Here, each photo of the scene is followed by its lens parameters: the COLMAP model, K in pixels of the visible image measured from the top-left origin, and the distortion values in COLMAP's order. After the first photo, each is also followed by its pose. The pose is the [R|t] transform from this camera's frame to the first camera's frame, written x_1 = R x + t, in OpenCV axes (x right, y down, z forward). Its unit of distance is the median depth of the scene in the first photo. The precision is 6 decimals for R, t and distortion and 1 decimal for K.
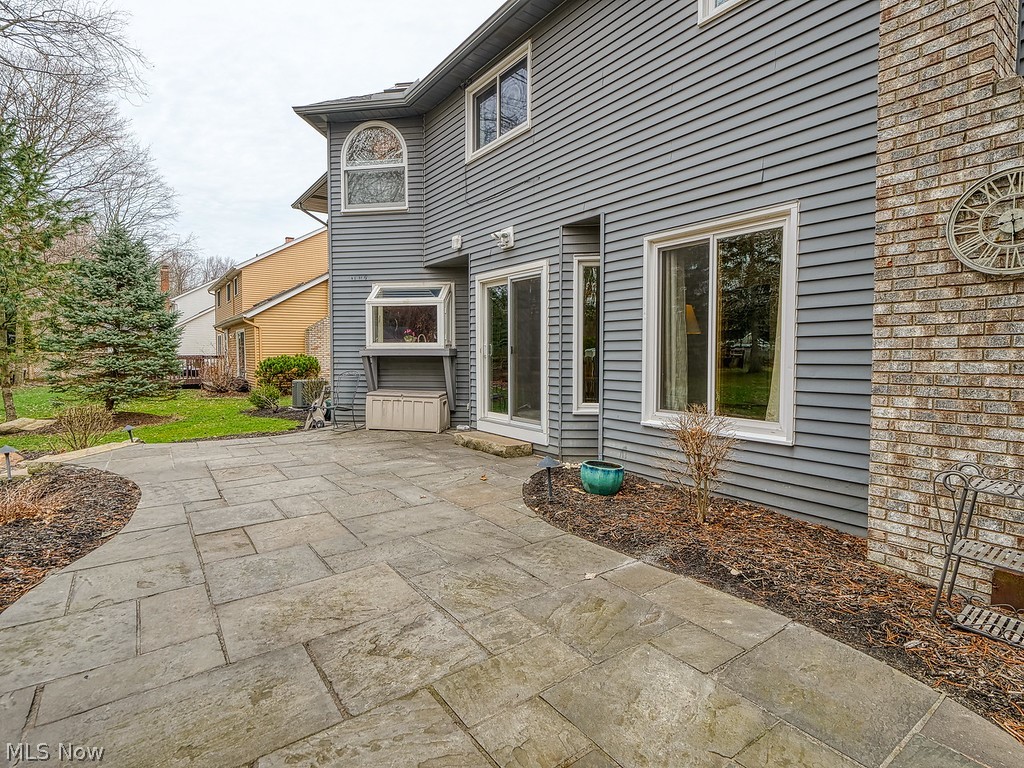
lens RADIAL K [[514.3, 0, 510.6], [0, 514.3, 378.5], [0, 0, 1]] dist [-0.010191, -0.001319]
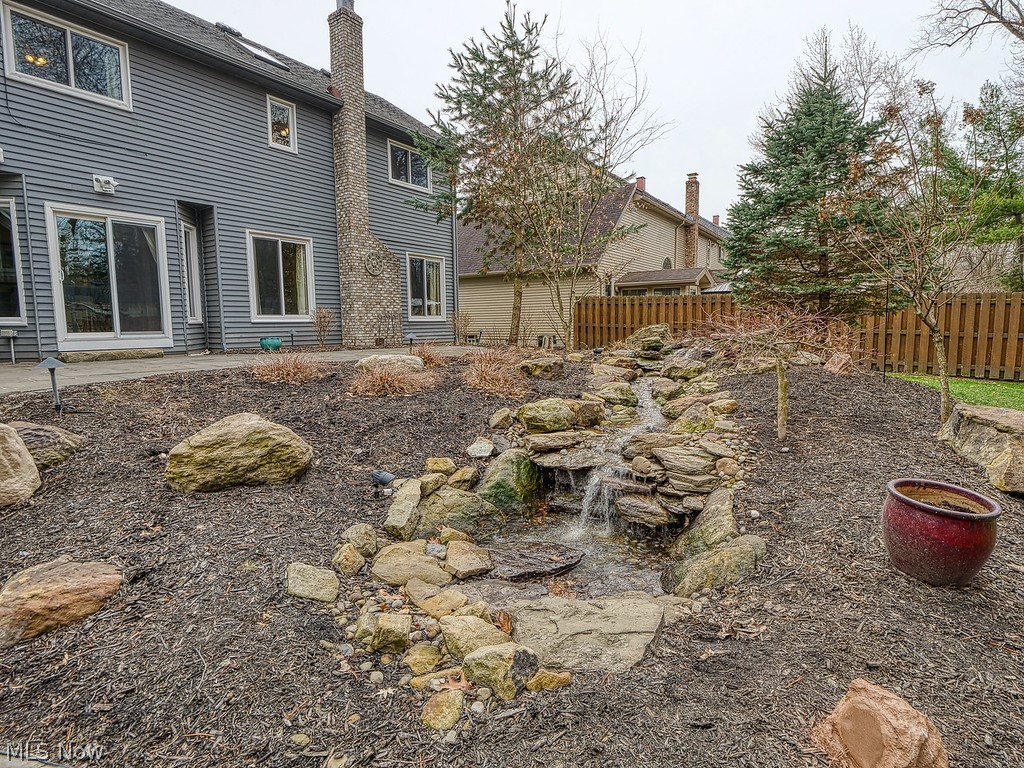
lens RADIAL K [[514.3, 0, 518.6], [0, 514.3, 375.6], [0, 0, 1]] dist [-0.010191, -0.001319]
pose [[-0.329314, -0.091101, 0.939815, -1.852365], [0.059630, 0.991341, 0.116990, 0.113929], [-0.942336, 0.094567, -0.321031, 0.624582]]
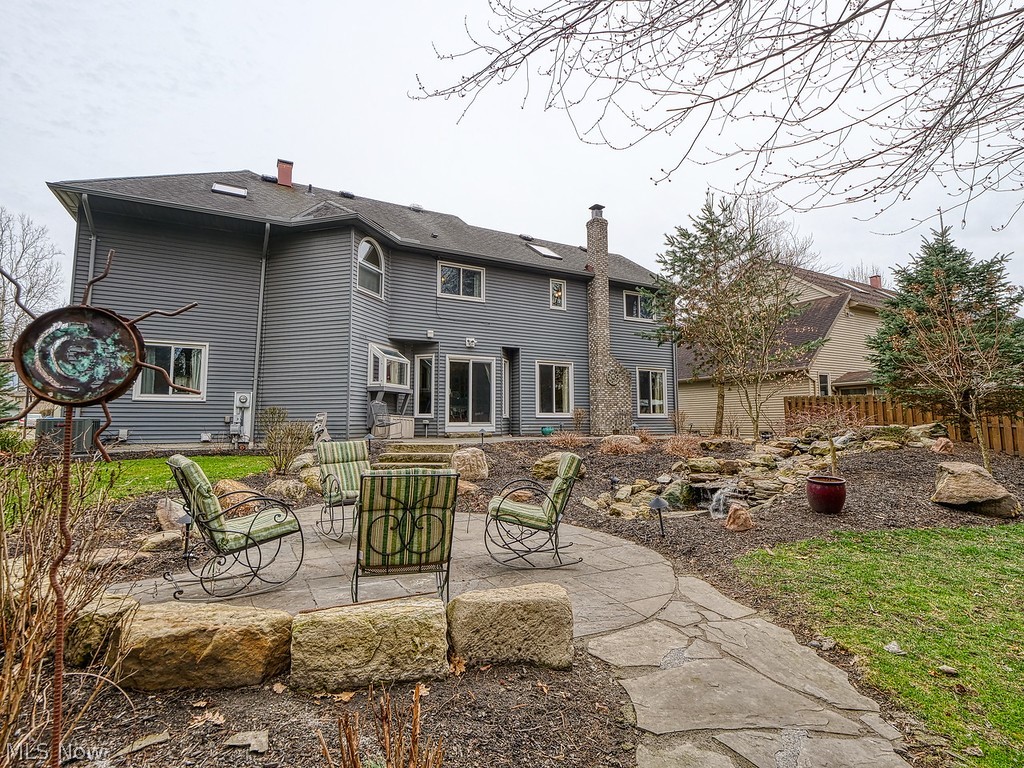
lens RADIAL K [[514.3, 0, 518.0], [0, 514.3, 376.9], [0, 0, 1]] dist [-0.010191, -0.001319]
pose [[0.117291, 0.091216, 0.988900, -2.712311], [0.055480, 0.993616, -0.098231, 0.135345], [-0.991547, 0.066386, 0.111481, 0.681132]]
